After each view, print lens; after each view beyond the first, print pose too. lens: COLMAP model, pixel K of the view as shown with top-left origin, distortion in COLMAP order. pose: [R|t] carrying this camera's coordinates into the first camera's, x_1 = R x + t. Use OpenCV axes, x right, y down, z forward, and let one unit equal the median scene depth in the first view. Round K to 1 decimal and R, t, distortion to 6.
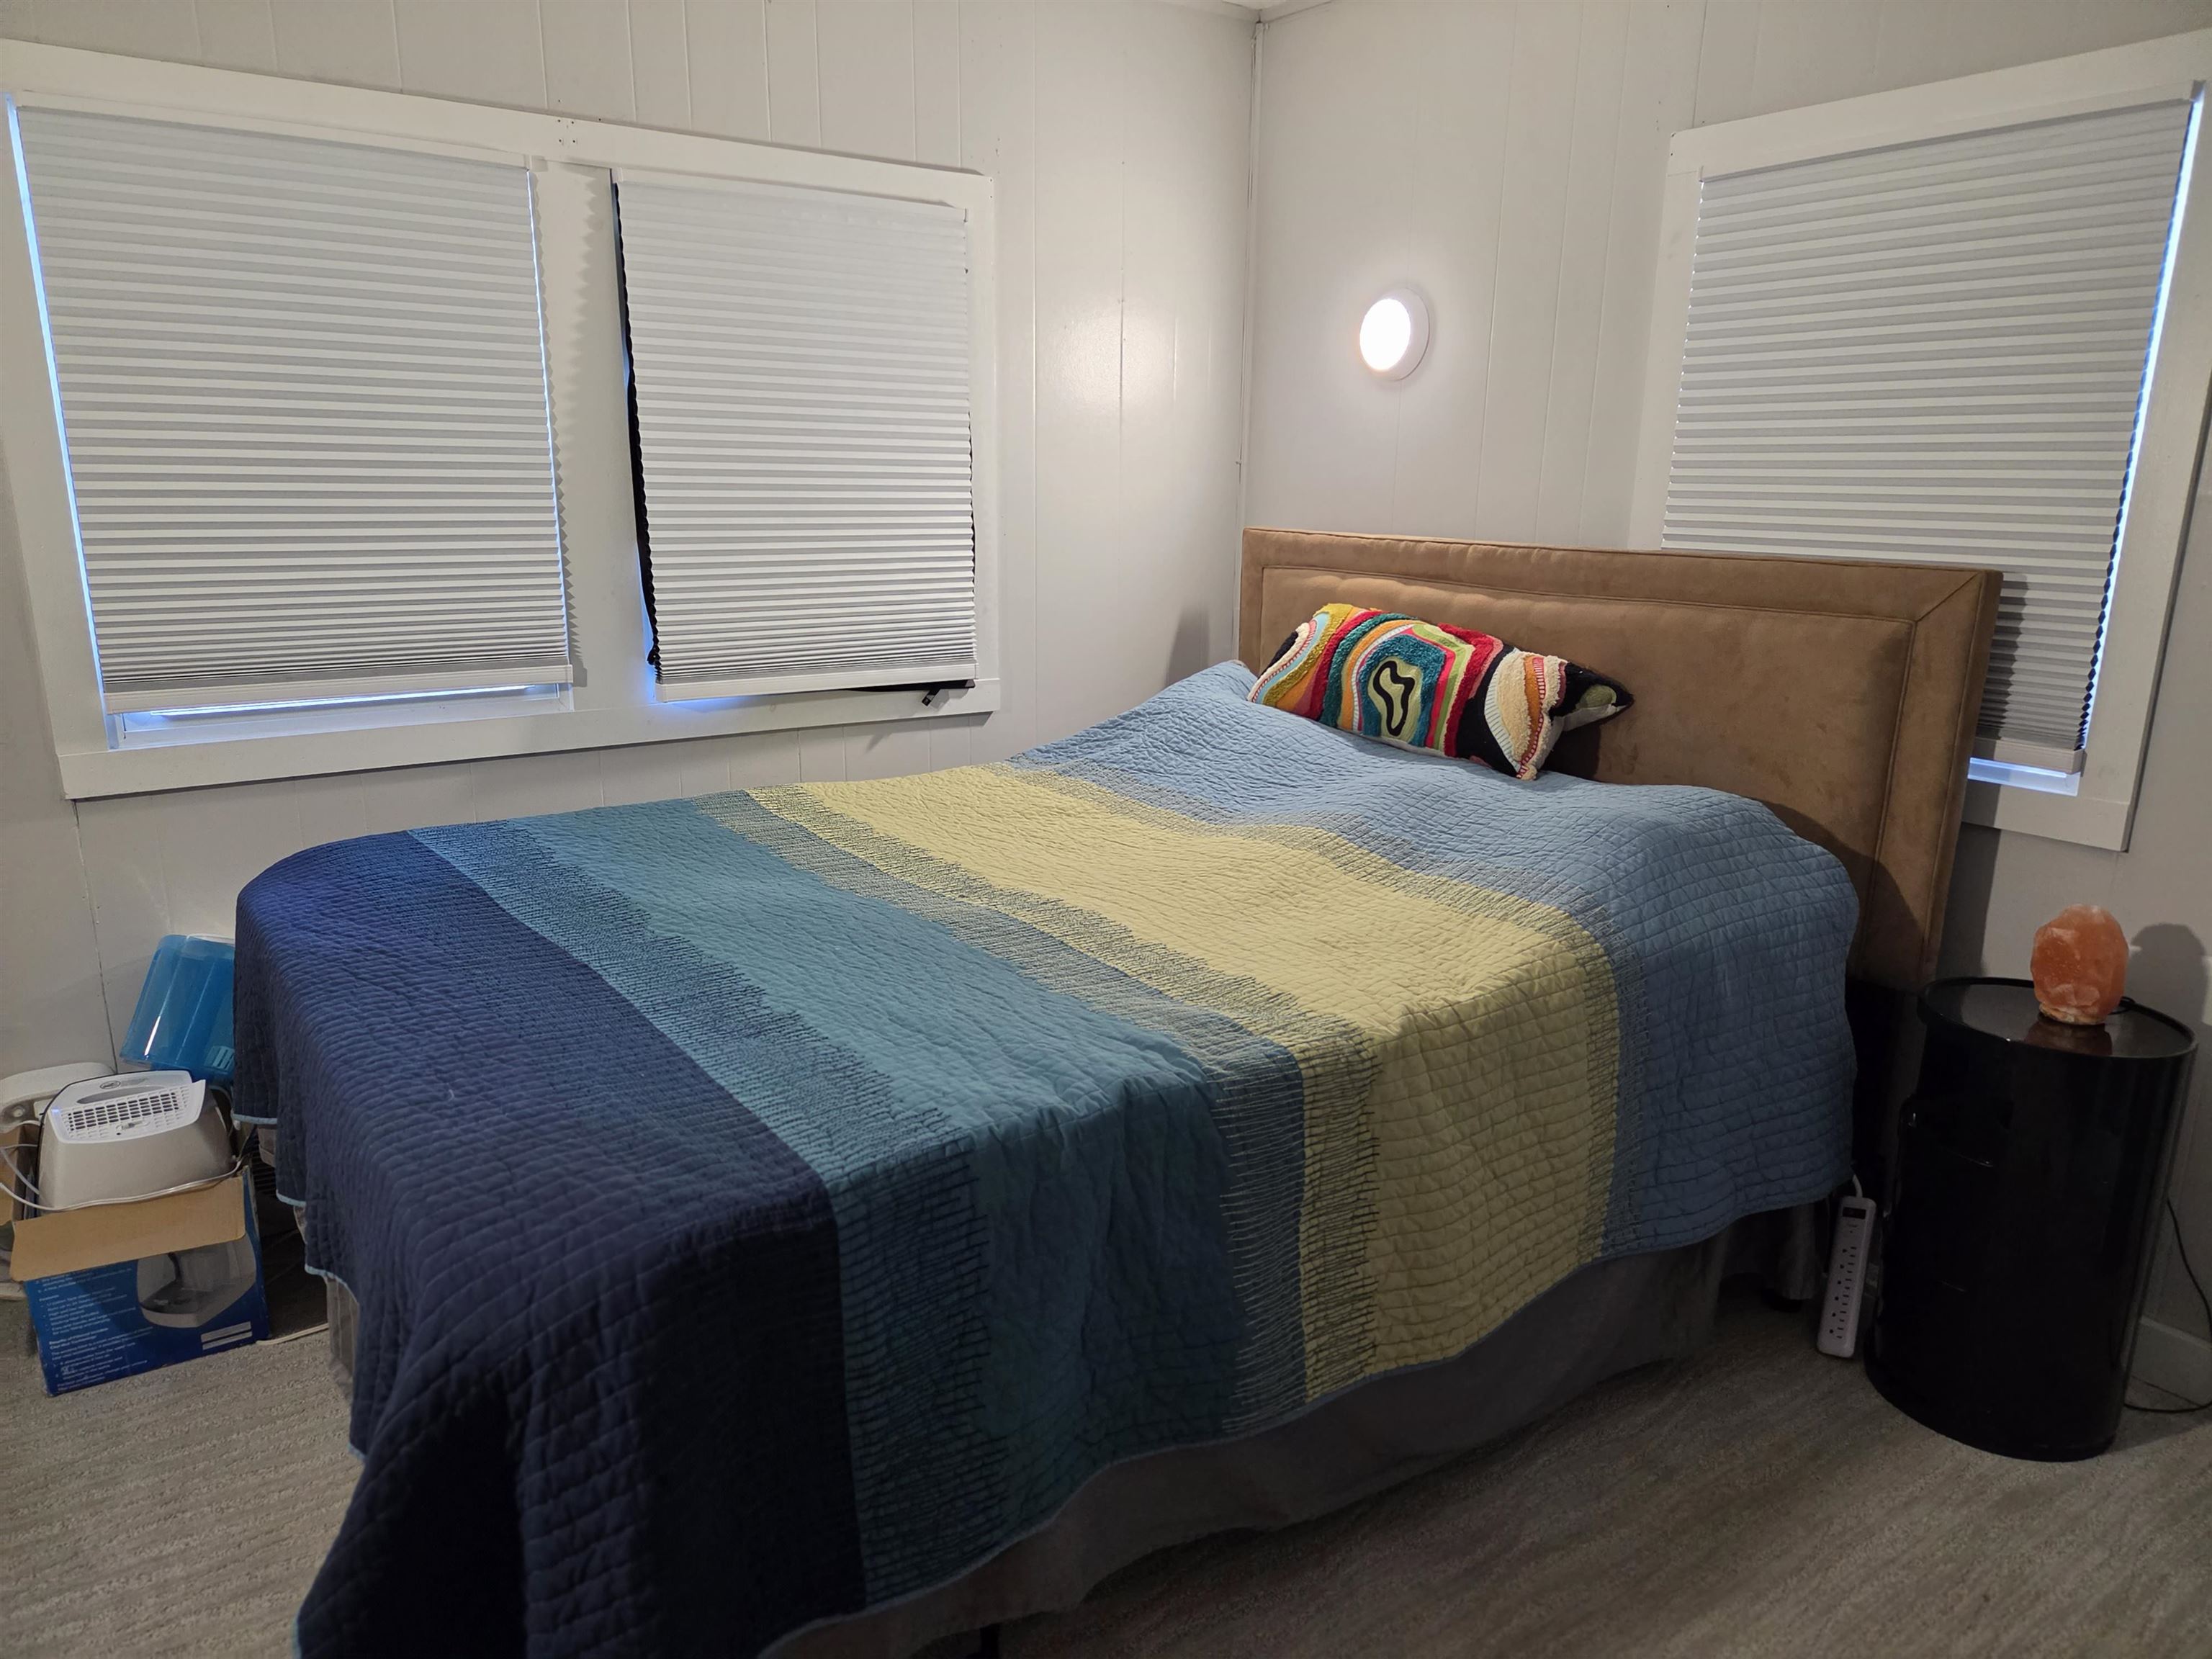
lens RADIAL K [[1472.2, 0, 1092.3], [0, 1472.2, 839.5], [0, 0, 1]] dist [0.066569, -0.054666]
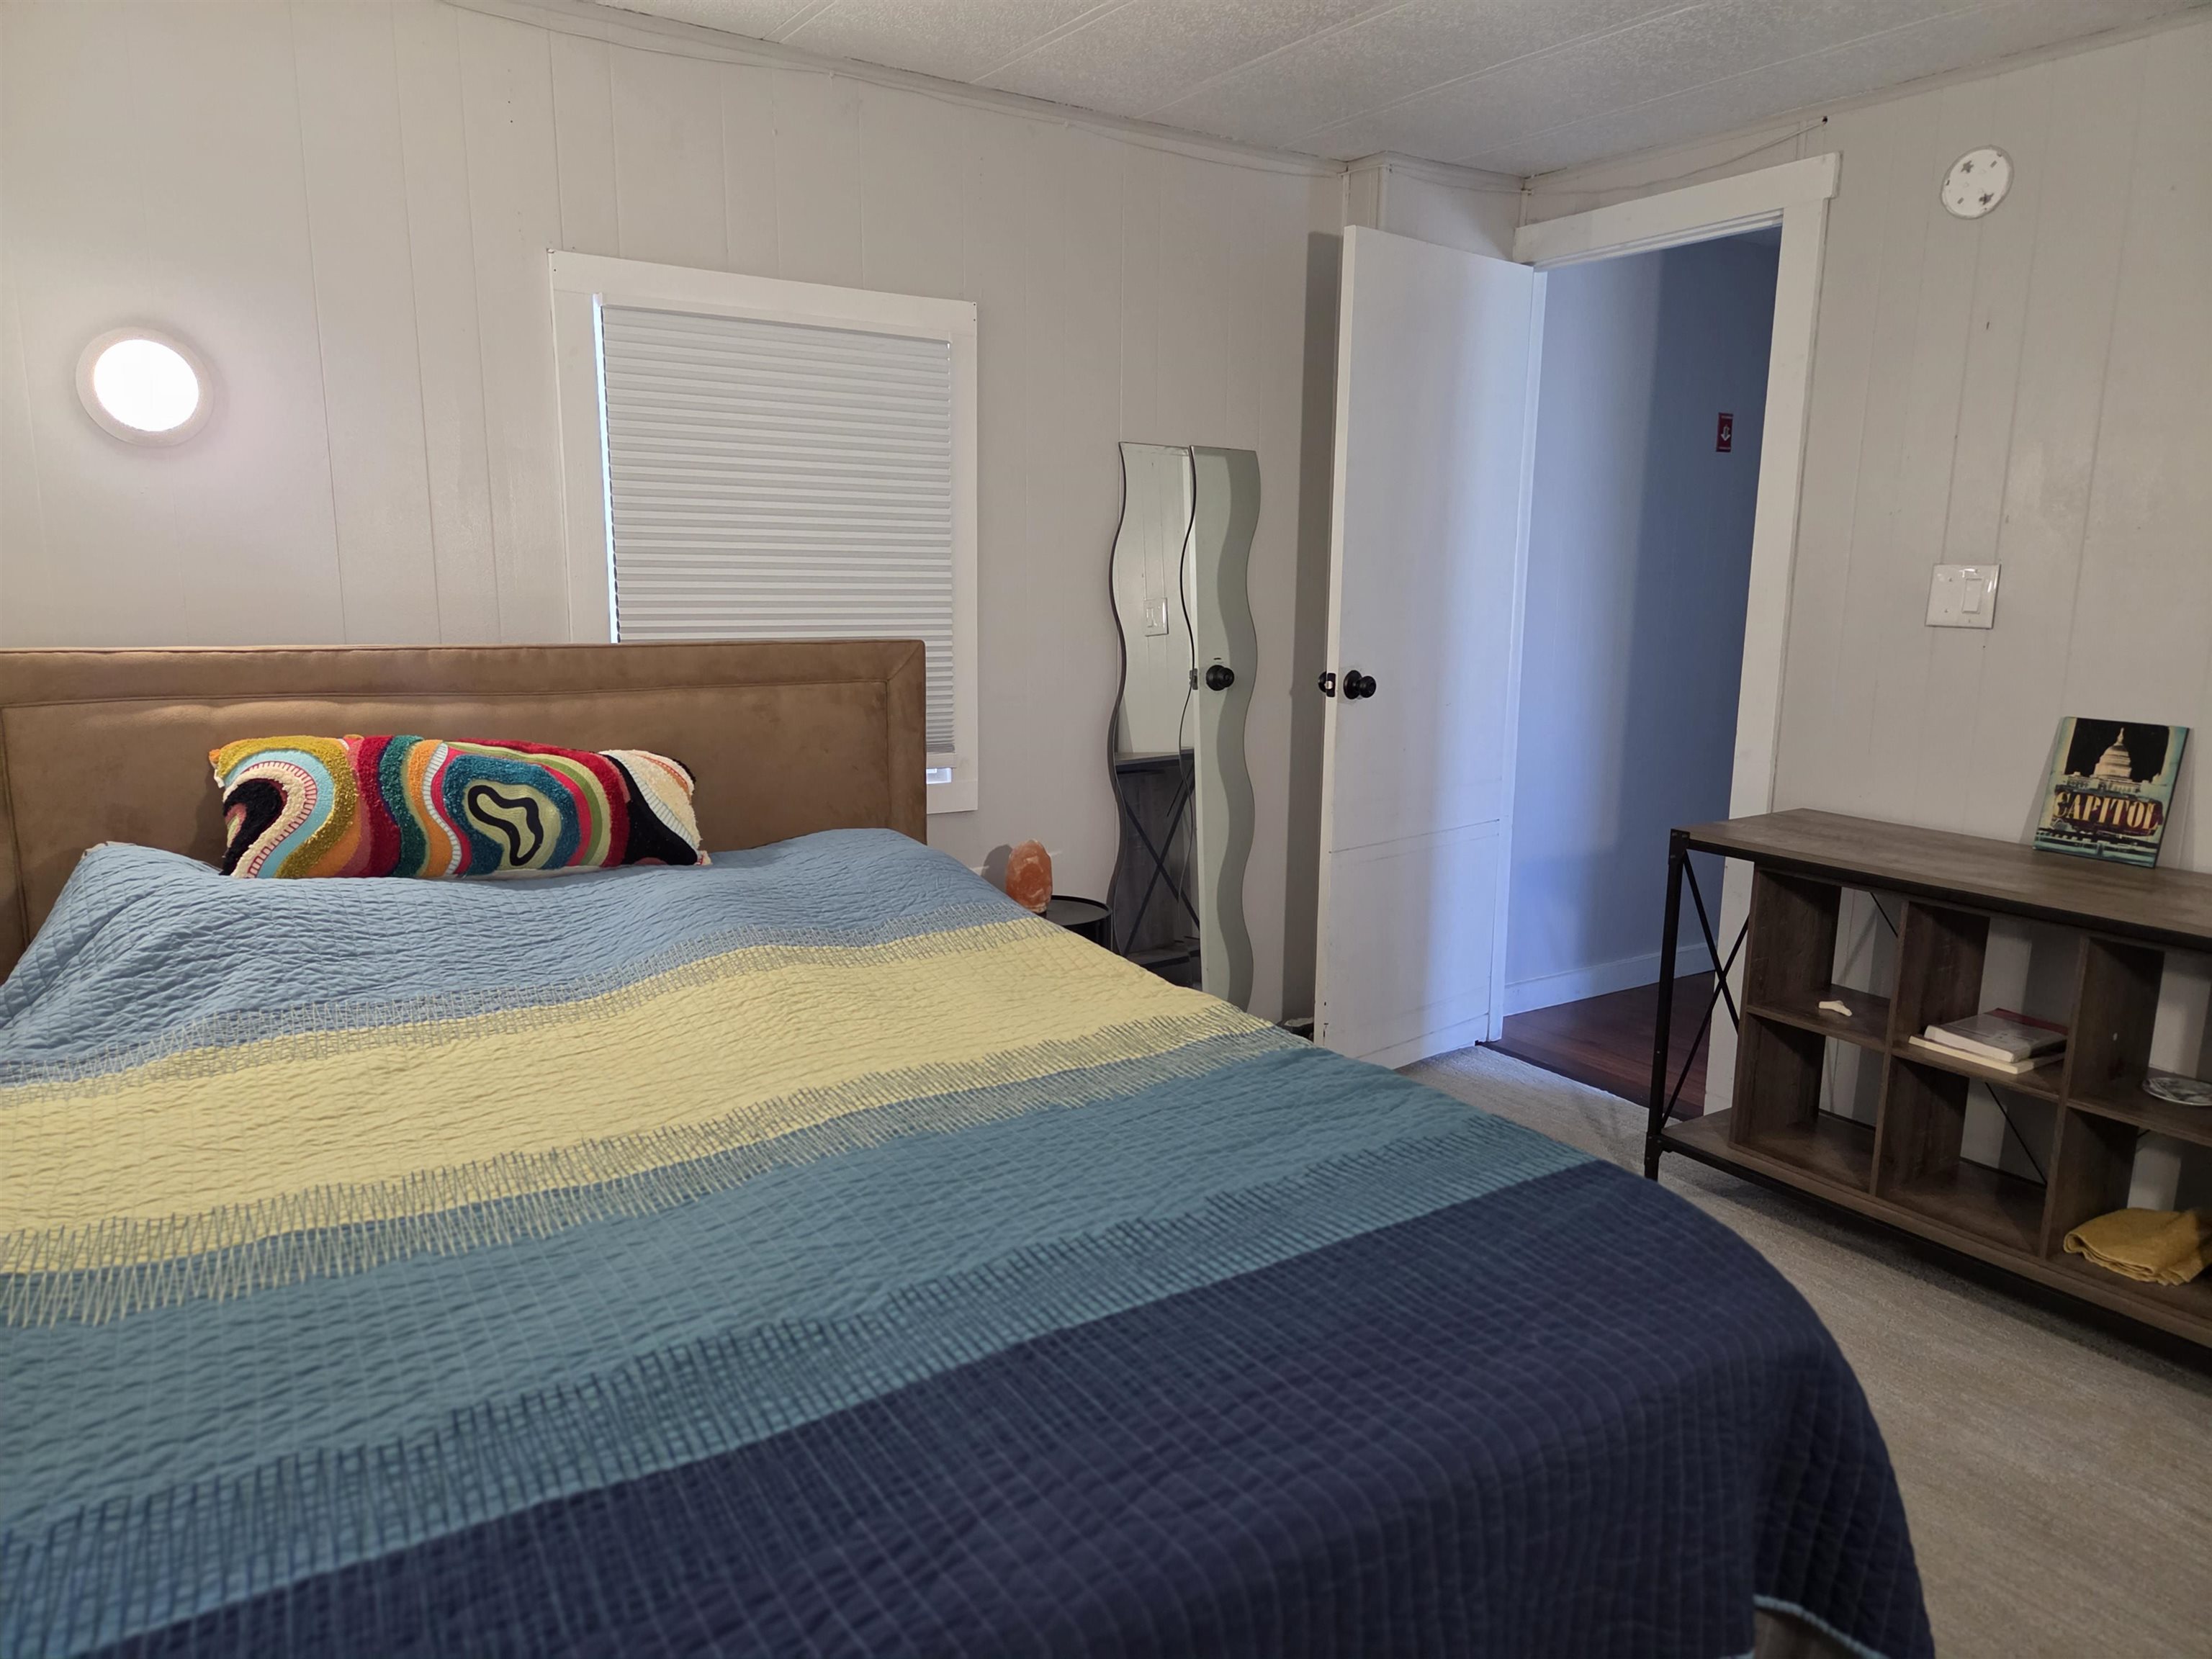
lens RADIAL K [[1472.2, 0, 1094.4], [0, 1472.2, 826.9], [0, 0, 1]] dist [0.066569, -0.054666]
pose [[0.032874, -0.186024, 0.981995, -0.693519], [0.226045, 0.958451, 0.173997, -0.179770], [-0.973562, 0.216255, 0.073558, 0.631715]]
